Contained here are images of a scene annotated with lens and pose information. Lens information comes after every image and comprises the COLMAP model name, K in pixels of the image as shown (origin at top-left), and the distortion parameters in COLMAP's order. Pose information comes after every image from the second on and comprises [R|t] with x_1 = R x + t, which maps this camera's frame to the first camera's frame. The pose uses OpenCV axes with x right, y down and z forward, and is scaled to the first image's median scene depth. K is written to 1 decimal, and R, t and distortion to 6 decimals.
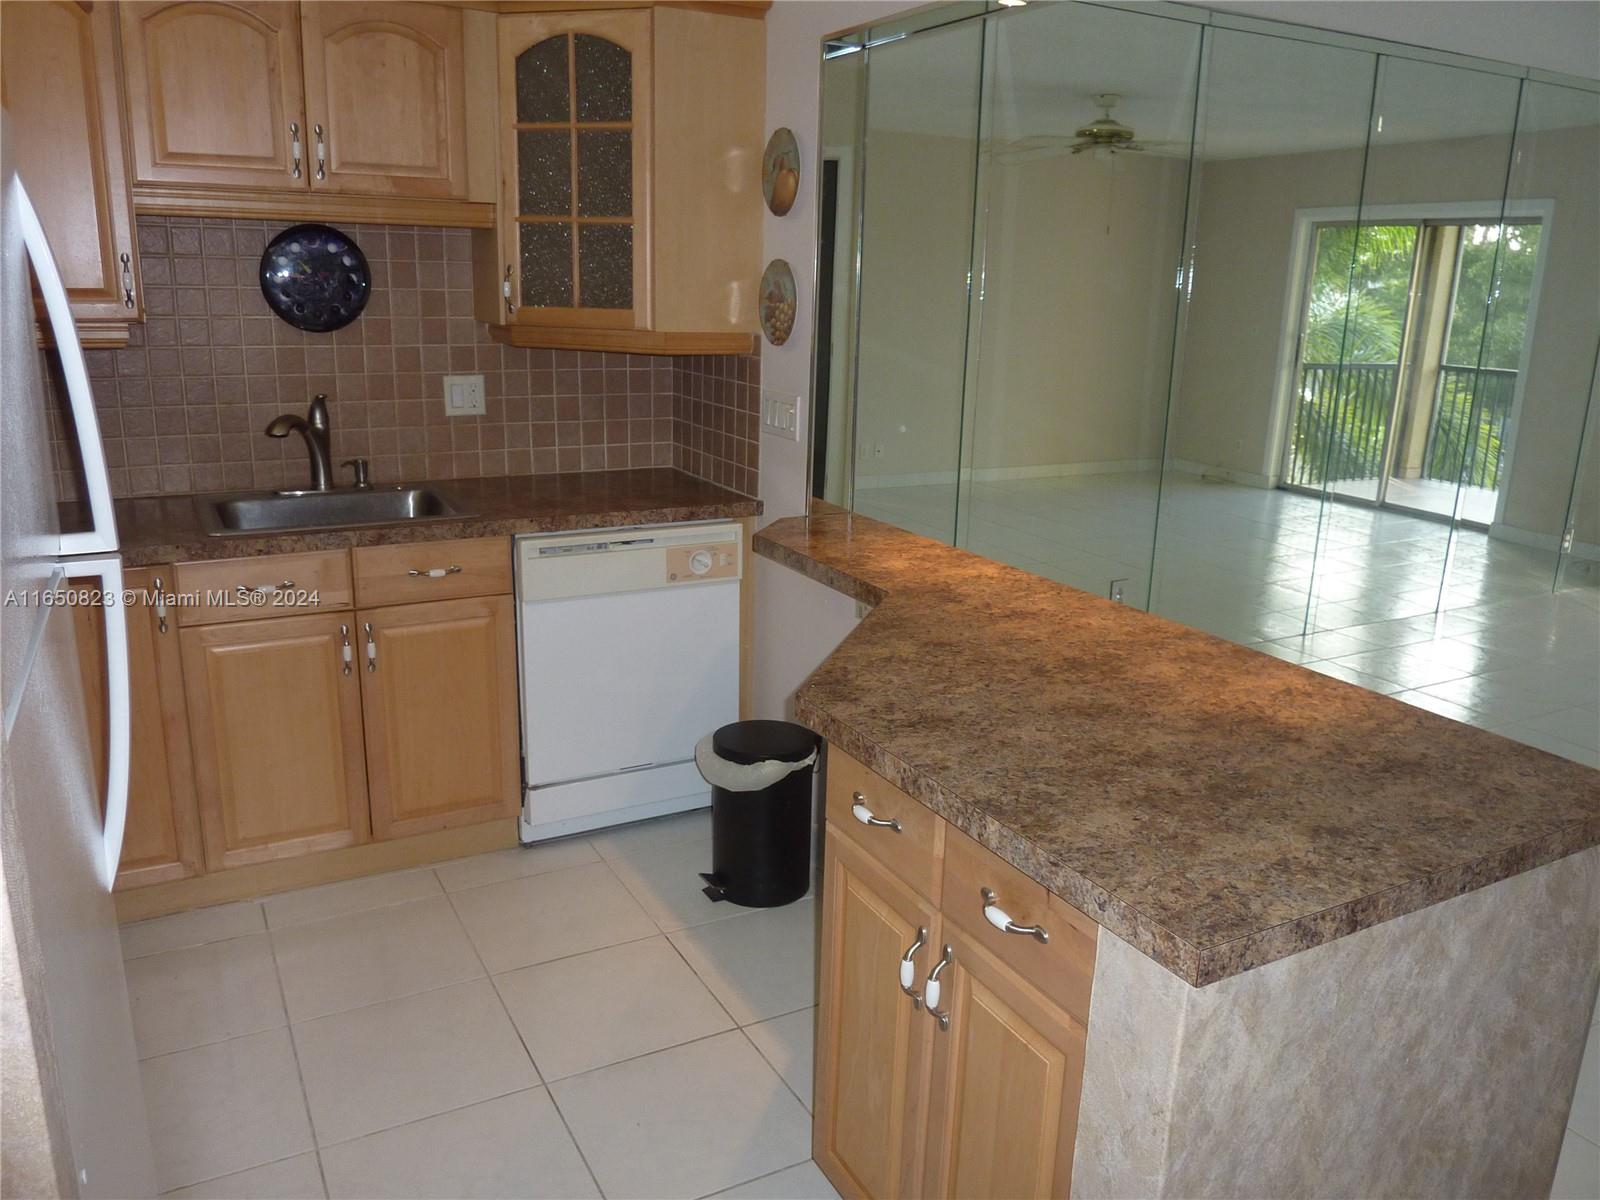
lens RADIAL K [[1222.1, 0, 803.9], [0, 1222.1, 598.0], [0, 0, 1]] dist [-0.019902, -0.013867]
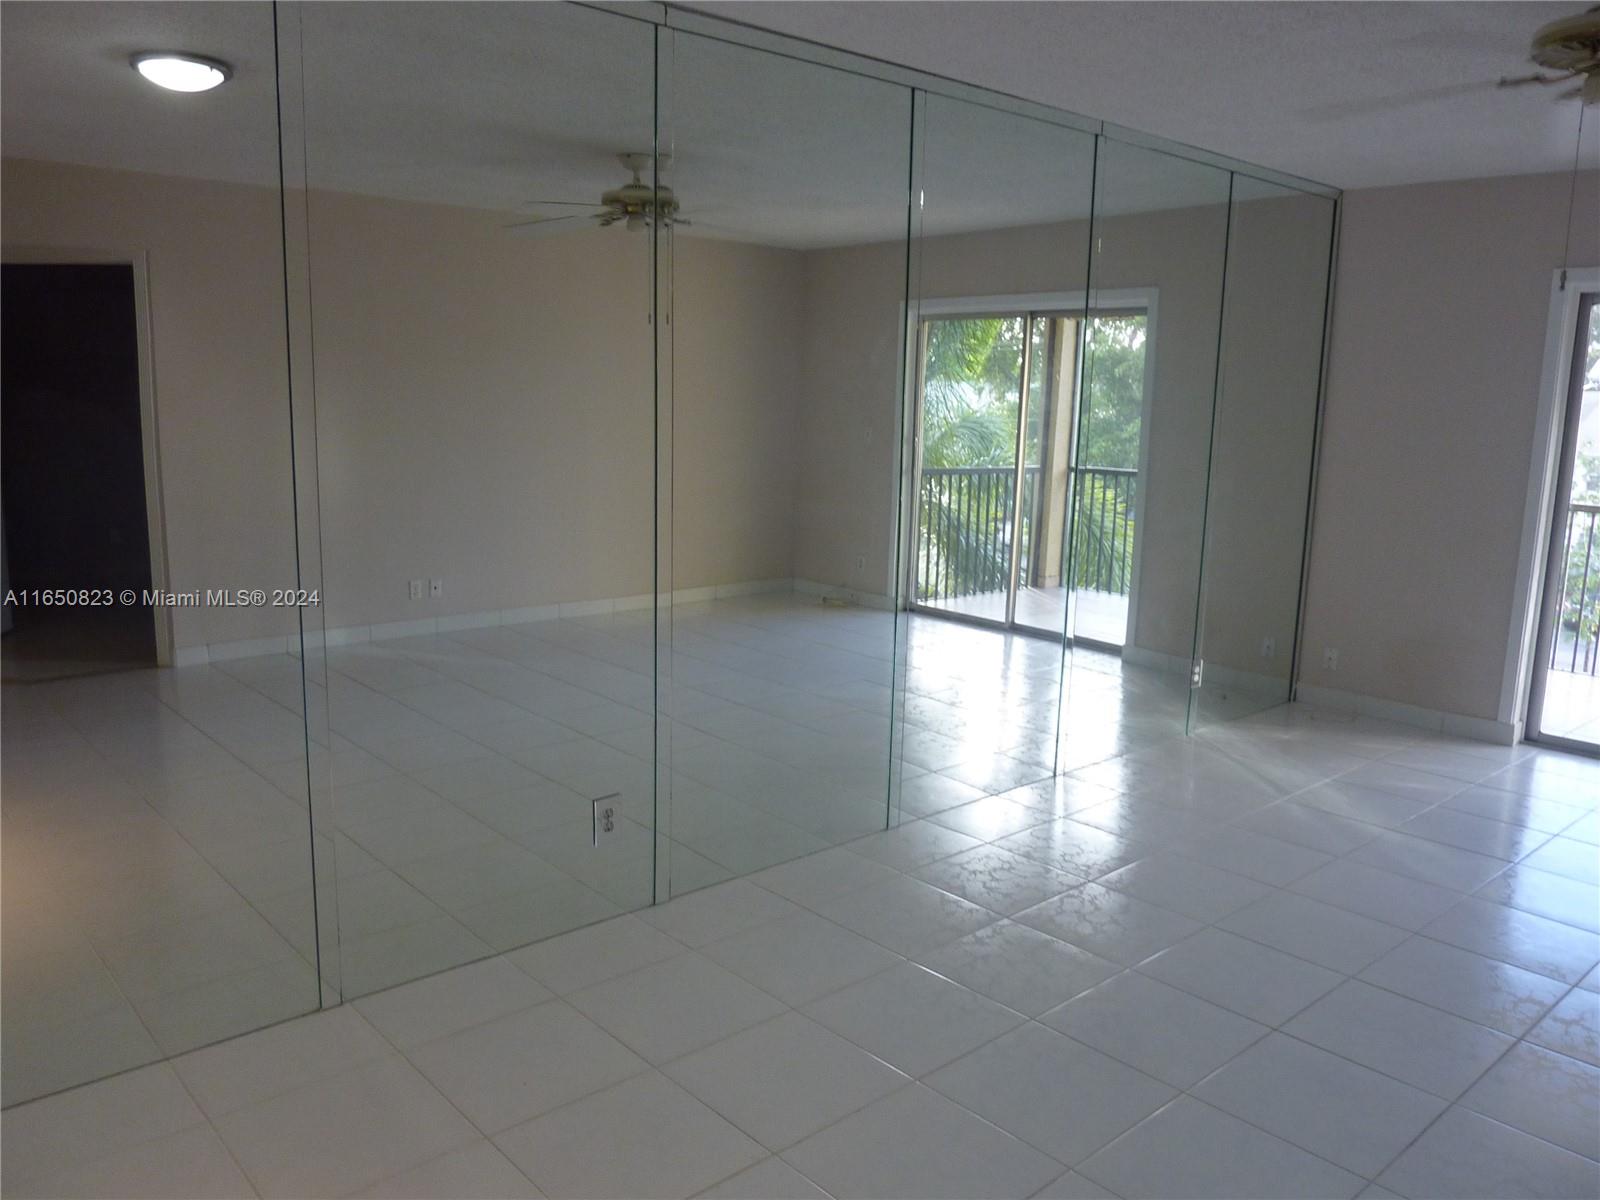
lens RADIAL K [[1222.1, 0, 803.9], [0, 1222.1, 598.0], [0, 0, 1]] dist [-0.019902, -0.013867]
pose [[0.972187, -0.043943, 0.230046, 0.122730], [0.062316, 0.995368, -0.073214, -0.041138], [-0.225763, 0.085513, 0.970422, 0.164230]]
